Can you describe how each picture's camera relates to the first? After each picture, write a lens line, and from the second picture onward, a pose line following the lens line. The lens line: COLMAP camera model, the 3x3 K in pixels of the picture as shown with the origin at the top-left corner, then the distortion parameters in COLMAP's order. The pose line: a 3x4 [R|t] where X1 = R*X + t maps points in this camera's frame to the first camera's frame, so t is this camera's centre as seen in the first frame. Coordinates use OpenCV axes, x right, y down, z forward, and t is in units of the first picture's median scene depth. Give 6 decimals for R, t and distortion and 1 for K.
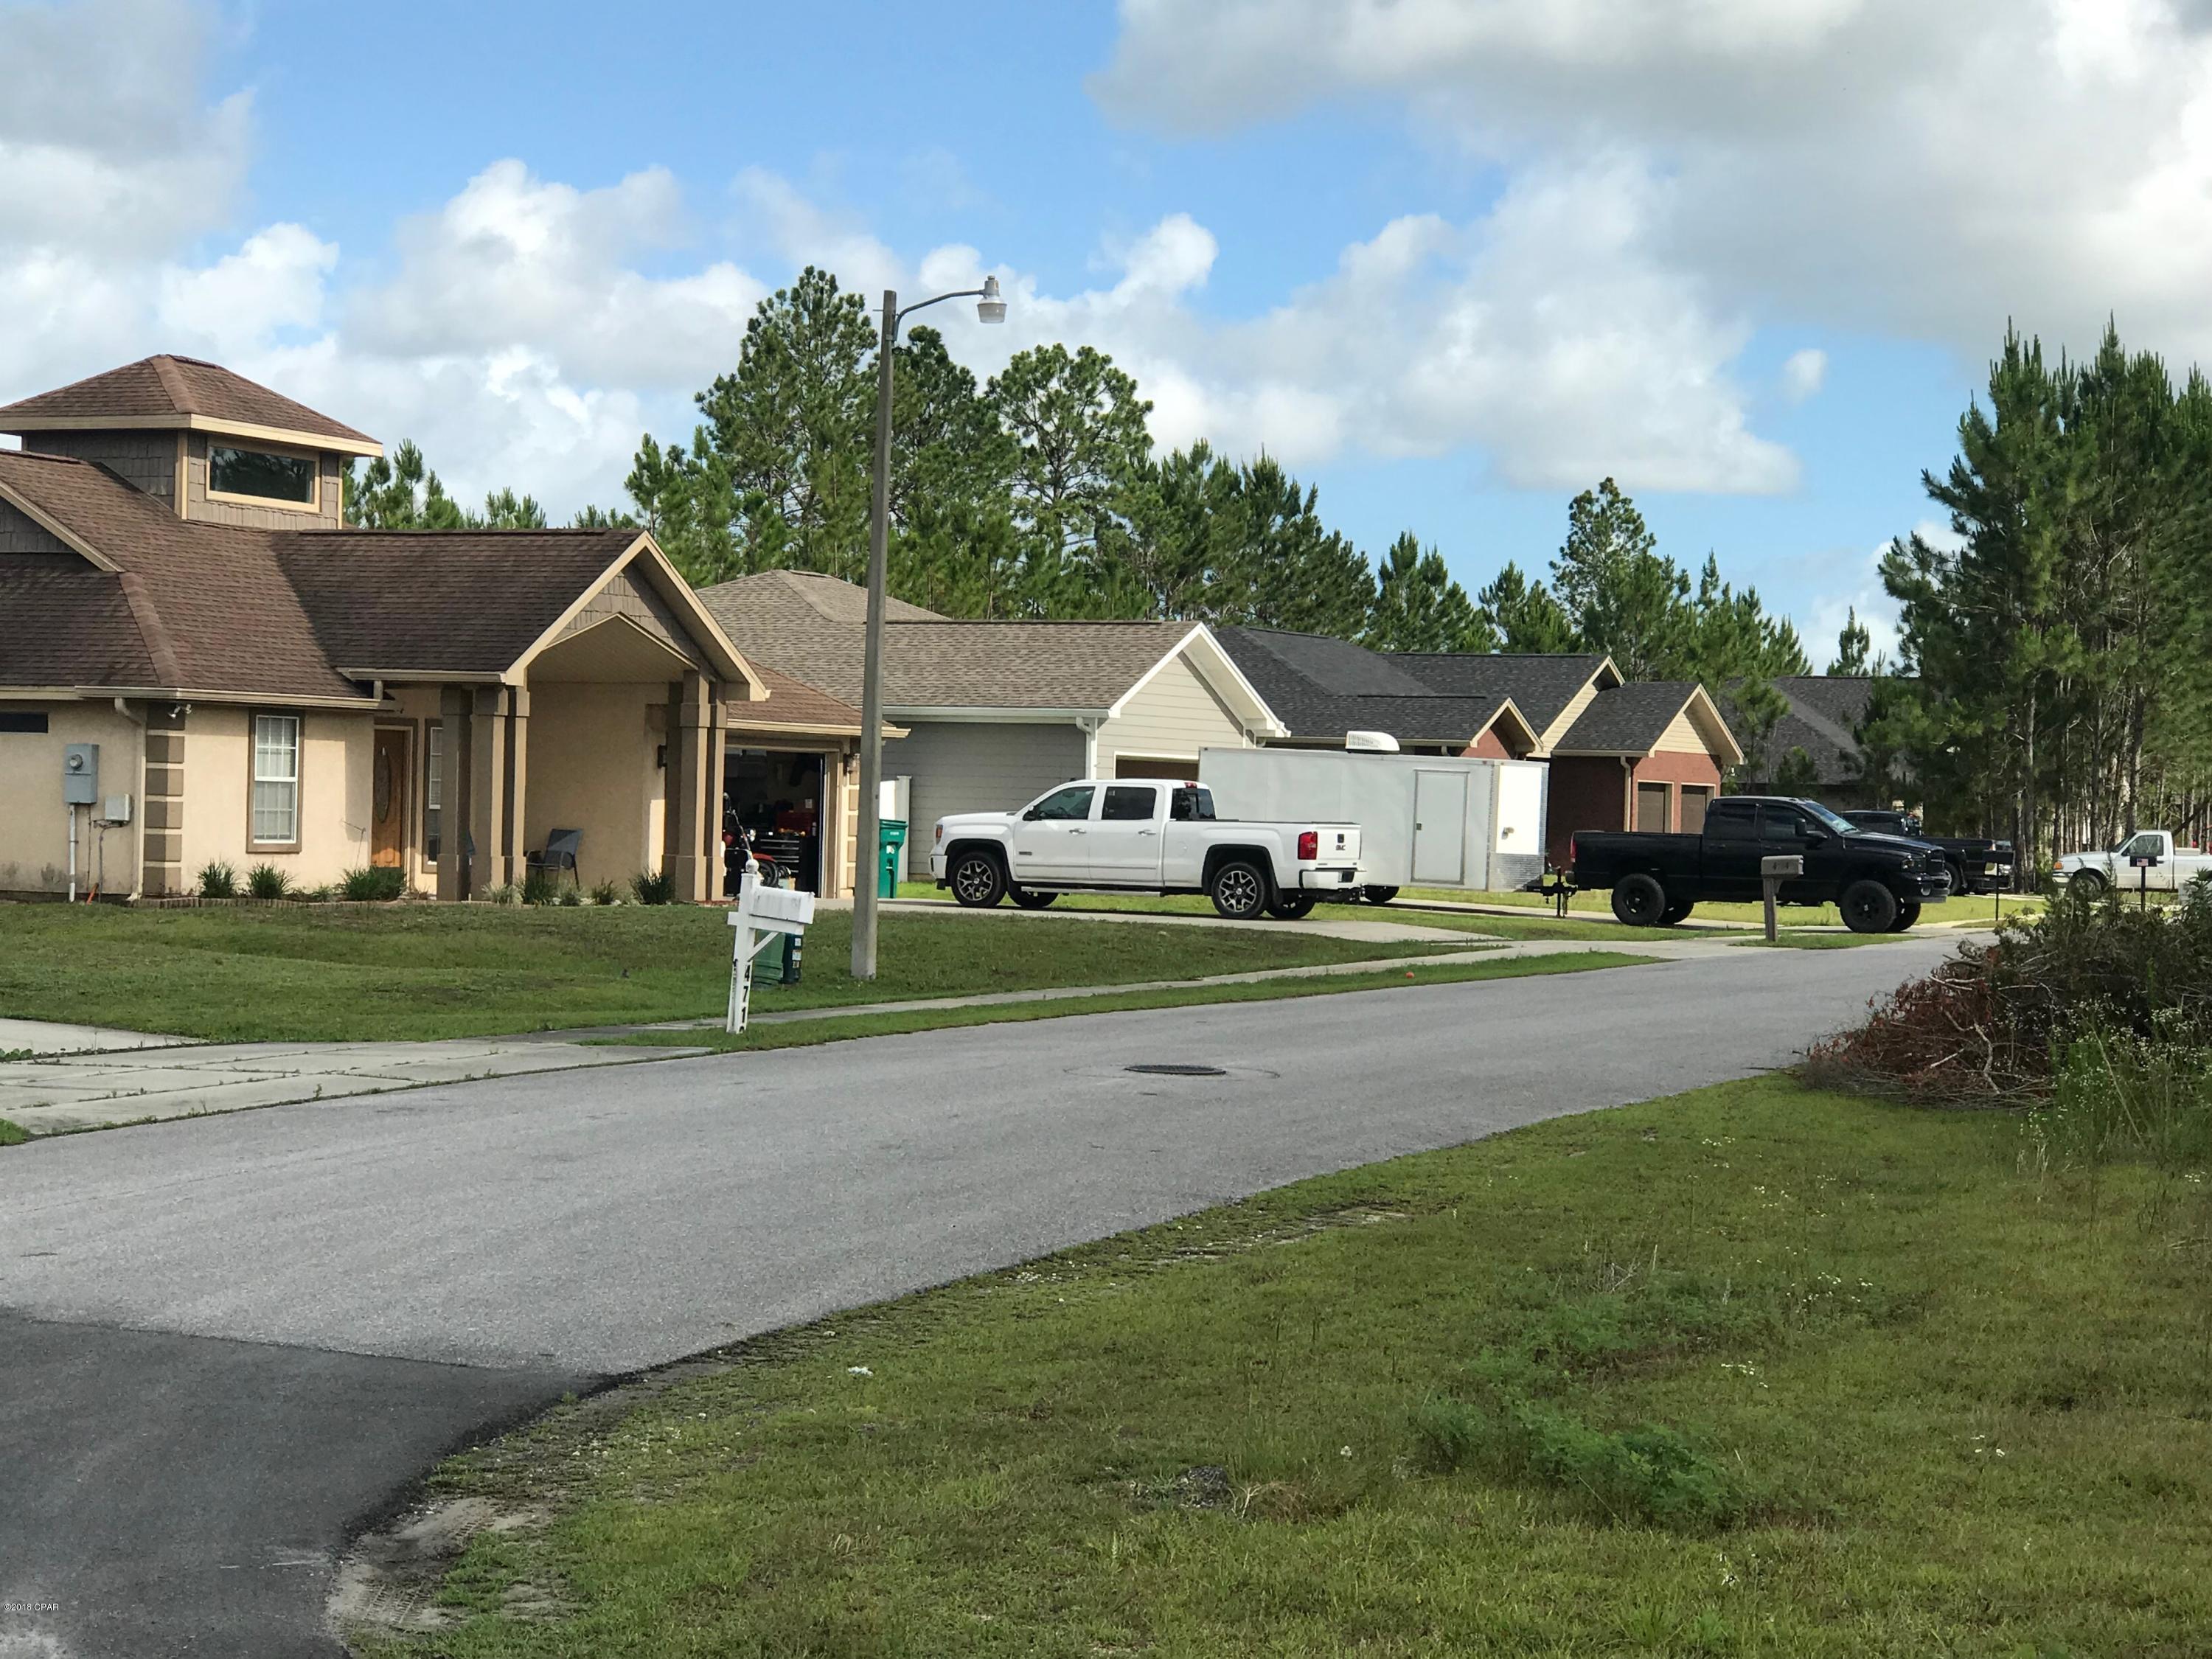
lens RADIAL K [[4469.2, 0, 1106.9], [0, 4469.2, 828.6], [0, 0, 1]] dist [-0.009556, 0.000000]
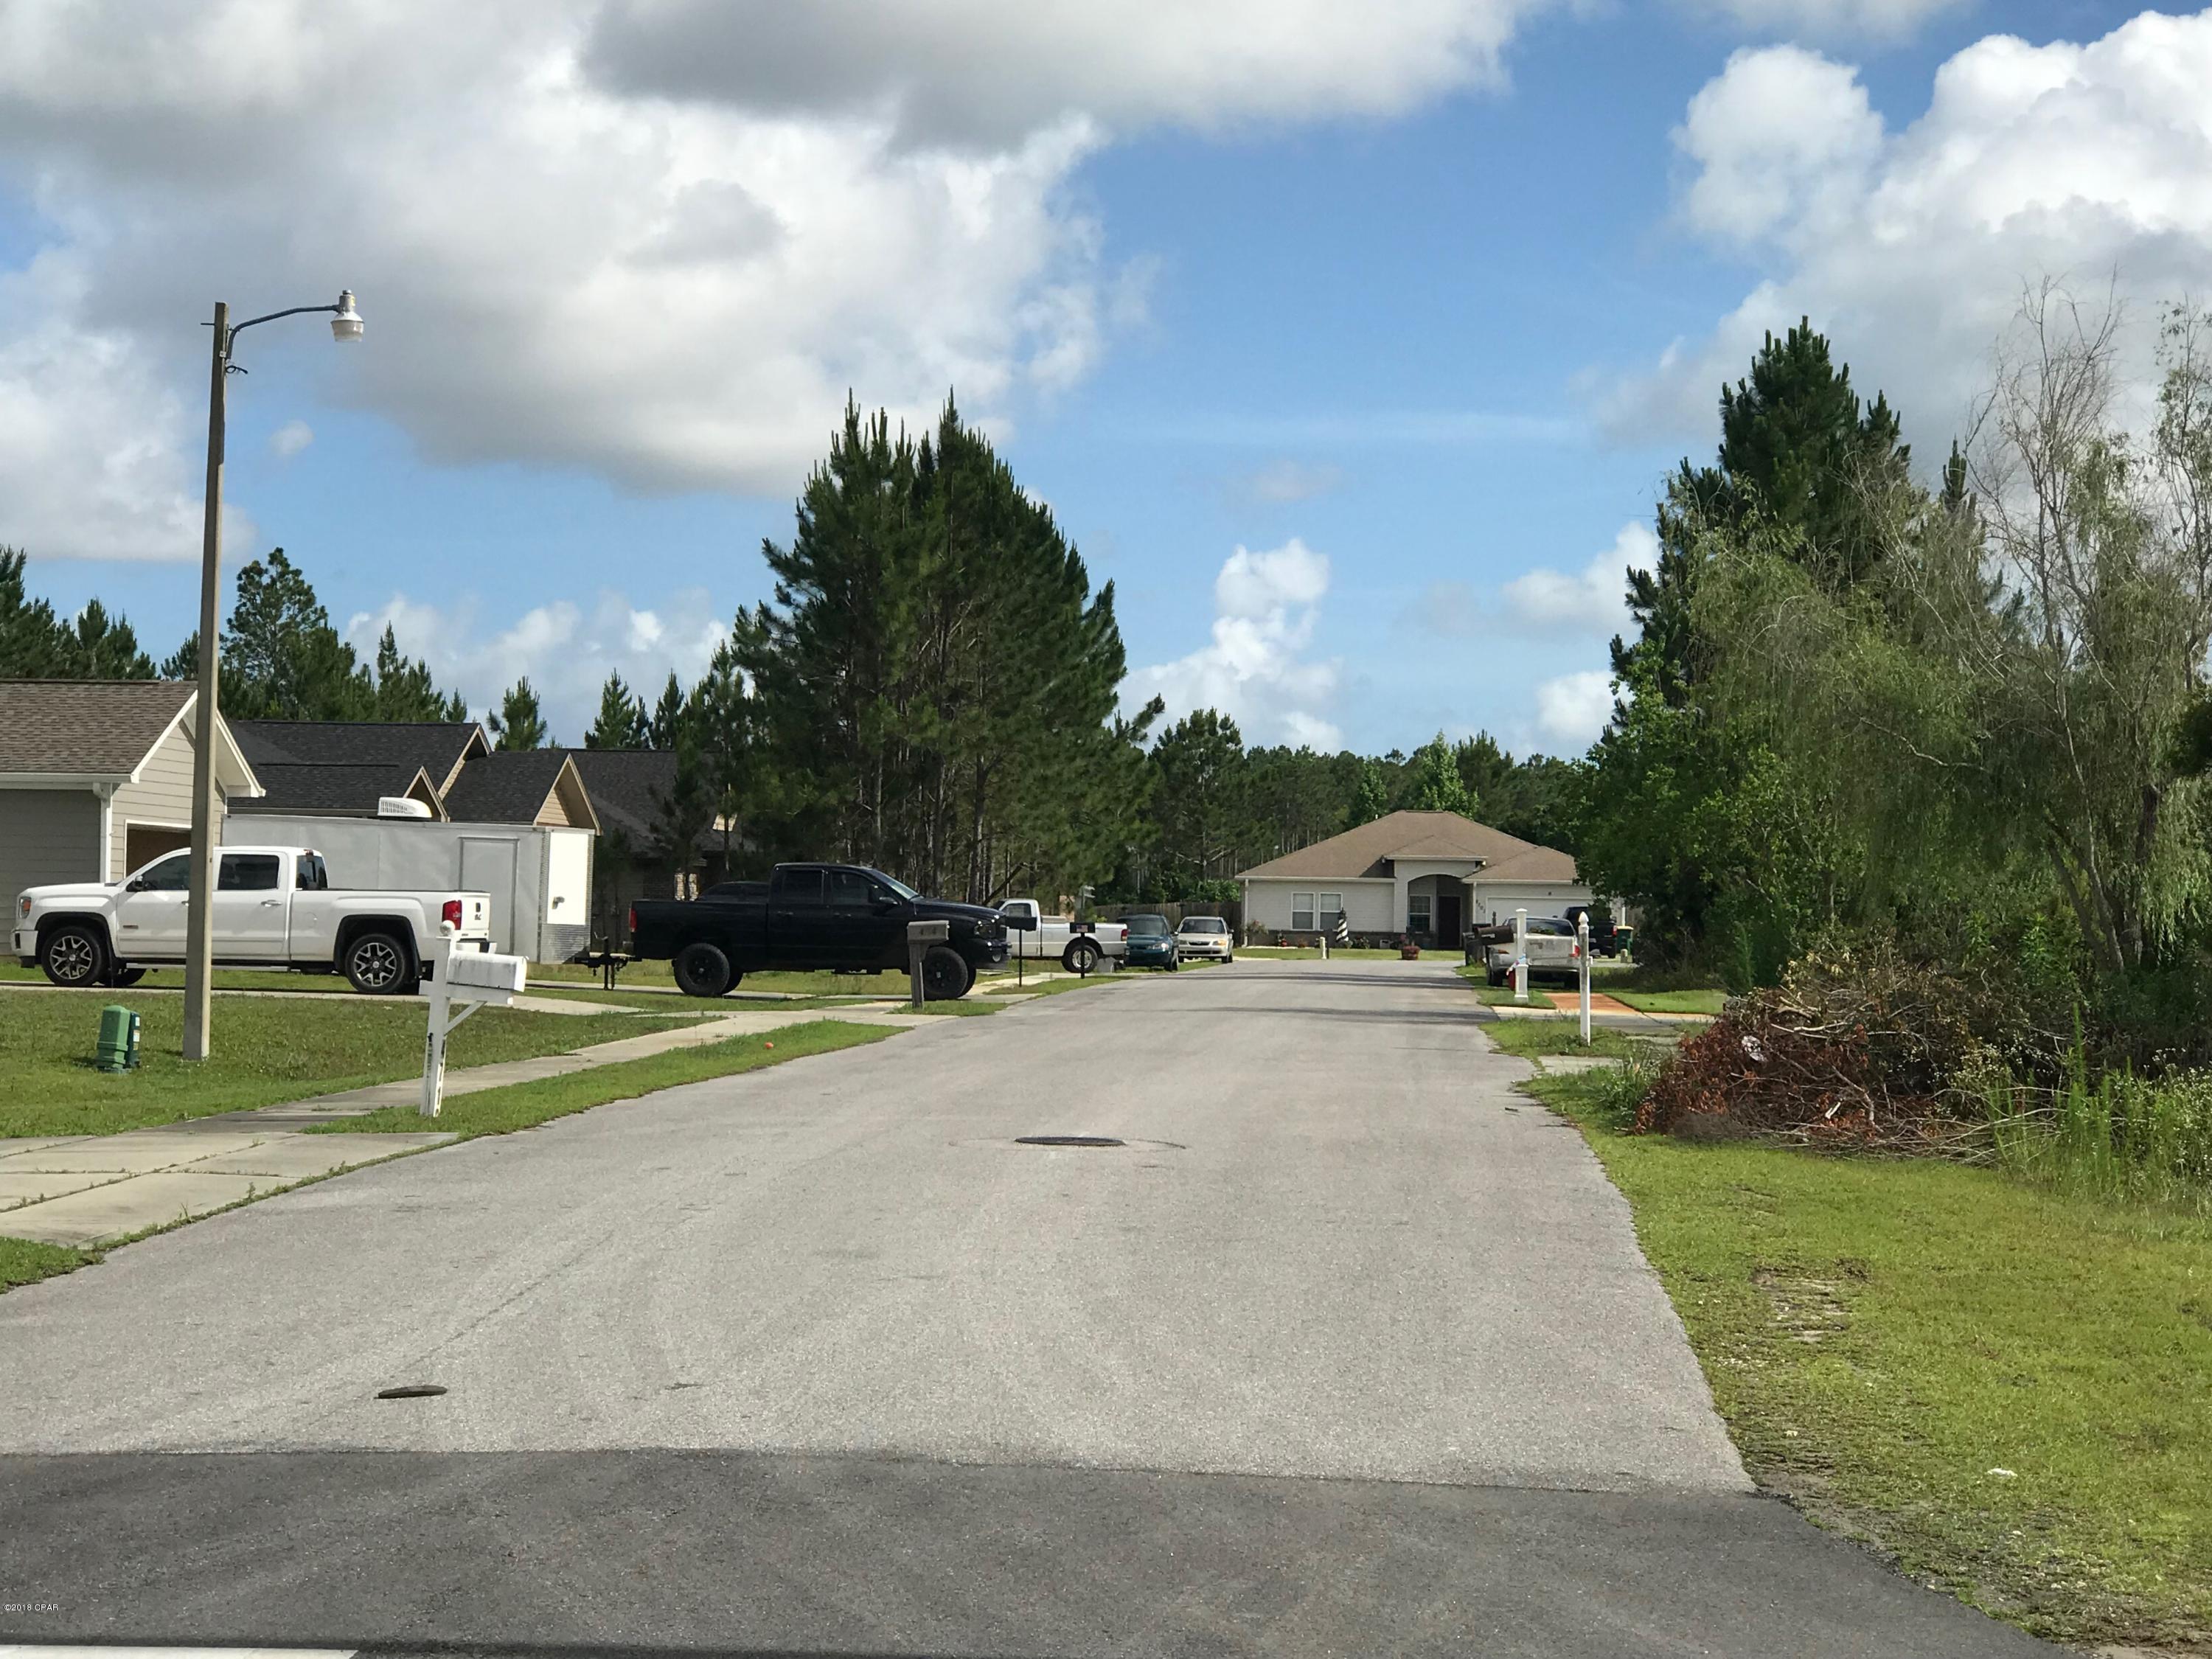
lens RADIAL K [[4469.2, 0, 1105.9], [0, 4469.2, 831.2], [0, 0, 1]] dist [-0.009556, 0.000000]
pose [[0.944649, -0.003848, 0.328062, -0.109382], [0.009604, 0.999827, -0.015928, 0.001954], [-0.327944, 0.018197, 0.944522, 0.053120]]
